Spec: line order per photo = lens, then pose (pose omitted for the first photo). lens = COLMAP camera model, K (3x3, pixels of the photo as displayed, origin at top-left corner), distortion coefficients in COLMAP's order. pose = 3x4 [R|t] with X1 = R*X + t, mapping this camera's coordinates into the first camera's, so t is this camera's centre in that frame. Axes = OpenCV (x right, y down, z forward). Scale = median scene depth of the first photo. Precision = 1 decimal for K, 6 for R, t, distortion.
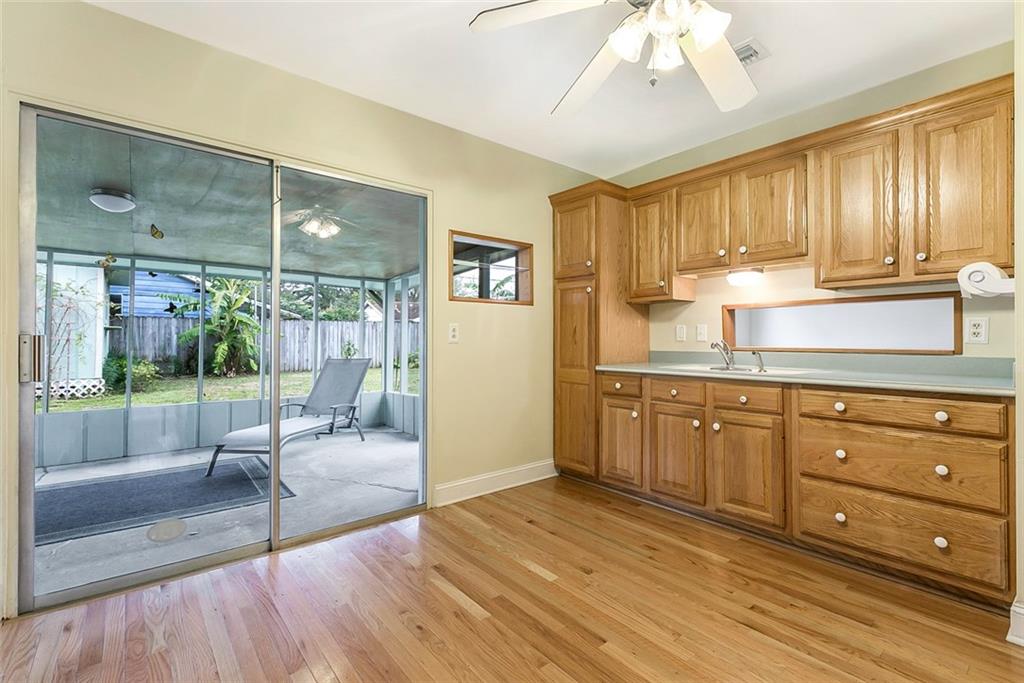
lens RADIAL K [[468.5, 0, 512.0], [0, 468.5, 341.5], [0, 0, 1]] dist [0.001856, 0.000201]
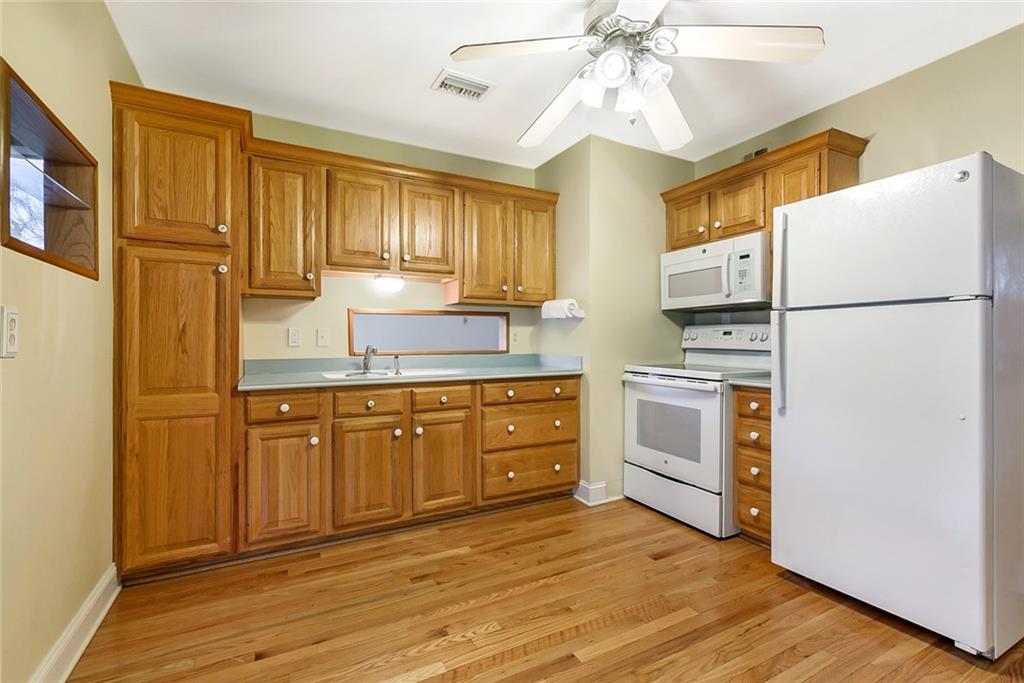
lens RADIAL K [[468.5, 0, 512.0], [0, 468.5, 341.5], [0, 0, 1]] dist [0.001856, 0.000201]
pose [[0.174284, -0.002526, 0.984692, -0.538585], [0.004467, 0.999988, 0.001775, -0.011854], [-0.984685, 0.004089, 0.174293, 0.646309]]
